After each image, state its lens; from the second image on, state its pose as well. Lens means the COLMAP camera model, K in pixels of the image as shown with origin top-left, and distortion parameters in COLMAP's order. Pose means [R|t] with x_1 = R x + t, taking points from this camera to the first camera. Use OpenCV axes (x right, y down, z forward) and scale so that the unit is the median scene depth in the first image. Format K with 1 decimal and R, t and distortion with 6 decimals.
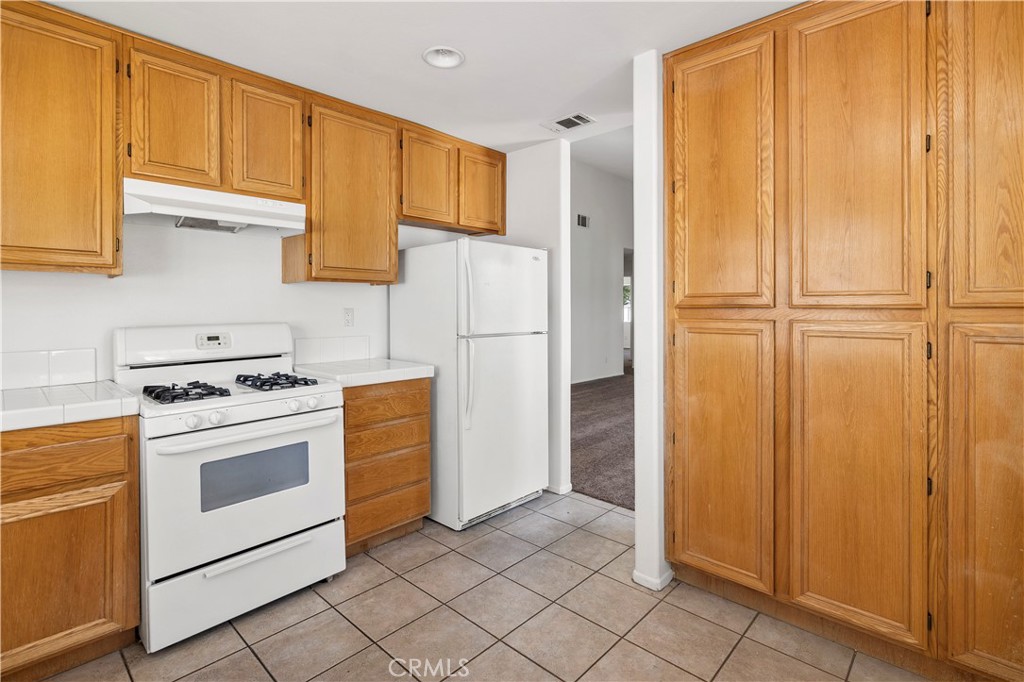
lens RADIAL K [[491.5, 0, 495.3], [0, 491.5, 311.1], [0, 0, 1]] dist [0.000315, 0.000651]
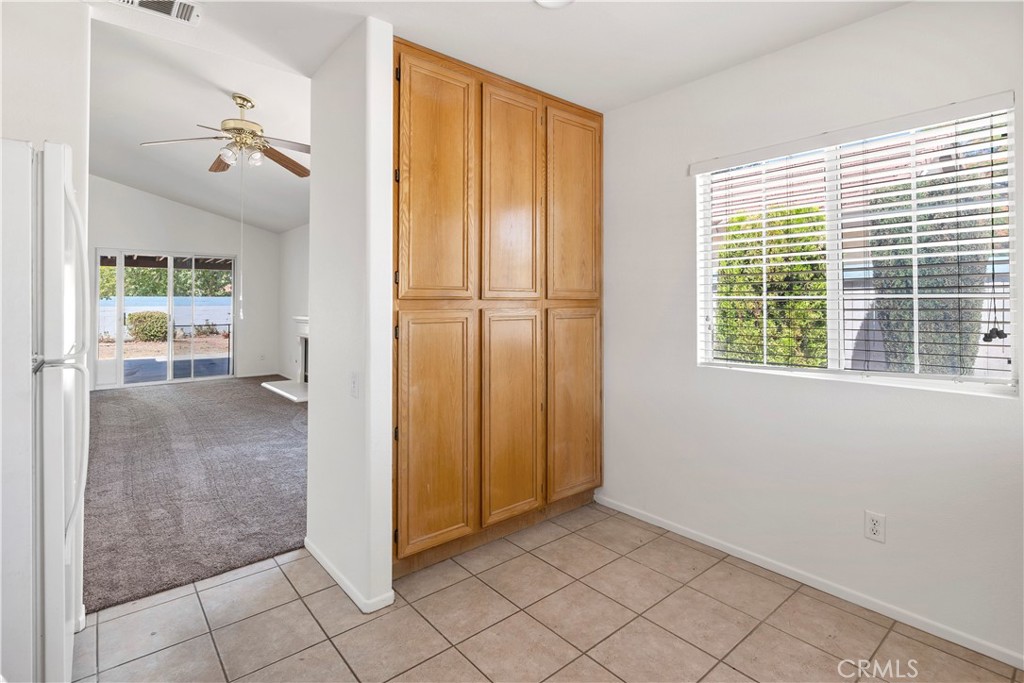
lens RADIAL K [[491.5, 0, 533.3], [0, 491.5, 298.4], [0, 0, 1]] dist [0.000315, 0.000651]
pose [[0.087871, 0.006484, 0.996111, -0.637176], [0.007282, 0.999948, -0.007151, 0.000541], [-0.996105, 0.007883, 0.087819, 0.710694]]
